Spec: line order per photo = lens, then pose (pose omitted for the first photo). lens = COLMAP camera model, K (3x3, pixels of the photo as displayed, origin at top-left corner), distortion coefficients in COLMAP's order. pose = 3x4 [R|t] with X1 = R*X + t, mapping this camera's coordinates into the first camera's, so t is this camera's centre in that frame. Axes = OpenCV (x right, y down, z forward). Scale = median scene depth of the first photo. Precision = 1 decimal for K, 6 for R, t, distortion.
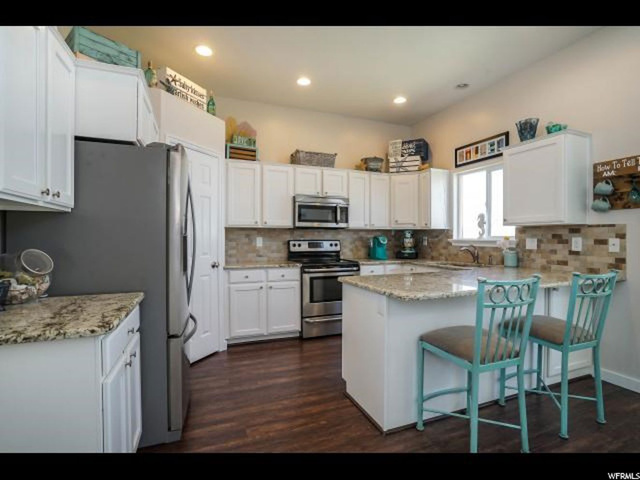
lens RADIAL K [[309.3, 0, 320.0], [0, 309.3, 240.0], [0, 0, 1]] dist [-0.005380, 0.000354]
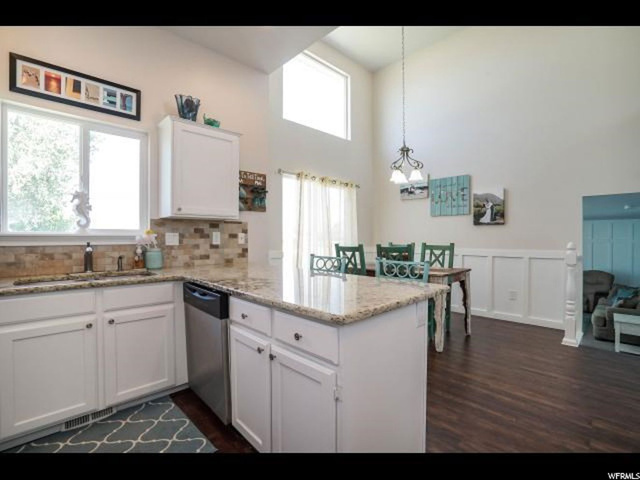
lens RADIAL K [[309.3, 0, 320.0], [0, 309.3, 240.0], [0, 0, 1]] dist [-0.005380, 0.000354]
pose [[-0.370638, -0.007589, 0.928746, -0.266103], [0.009300, 0.999886, 0.011882, 0.008526], [-0.928731, 0.013041, -0.370525, 0.906028]]
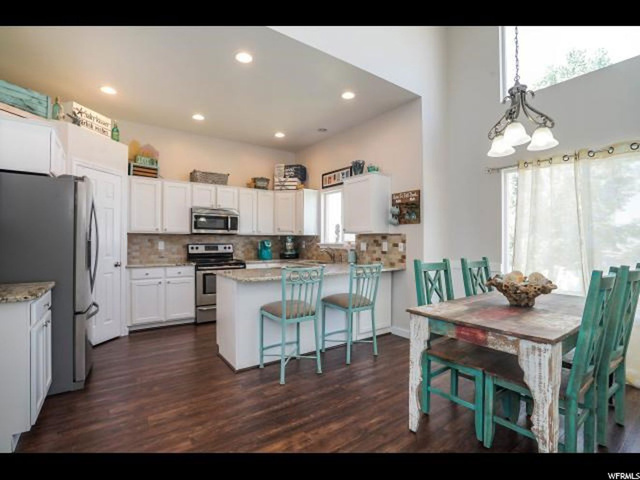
lens RADIAL K [[301.4, 0, 307.8], [0, 301.4, 239.9], [0, 0, 1]] dist [0.001919, 0.001348]
pose [[0.978408, 0.002309, 0.206672, 0.139750], [-0.000080, 0.999942, -0.010789, -0.003177], [-0.206685, 0.010540, 0.978351, -0.302010]]
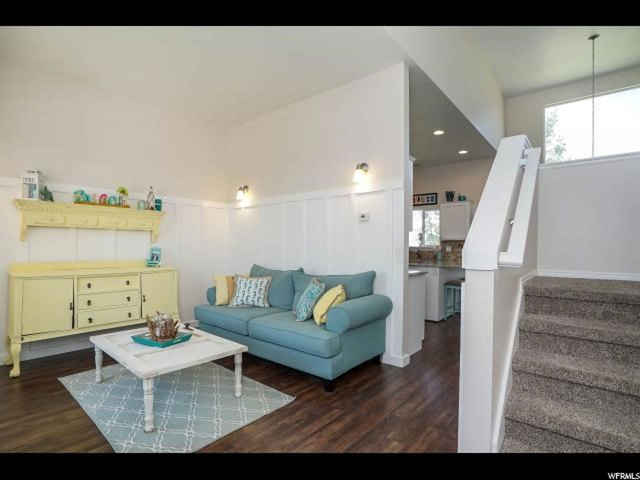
lens RADIAL K [[334.5, 0, 320.0], [0, 334.5, 240.0], [0, 0, 1]] dist [-0.003540, -0.000167]
pose [[0.871319, 0.019806, 0.490317, -1.160004], [-0.005770, 0.999530, -0.030123, 0.024337], [-0.490683, 0.023418, 0.871024, -0.539077]]
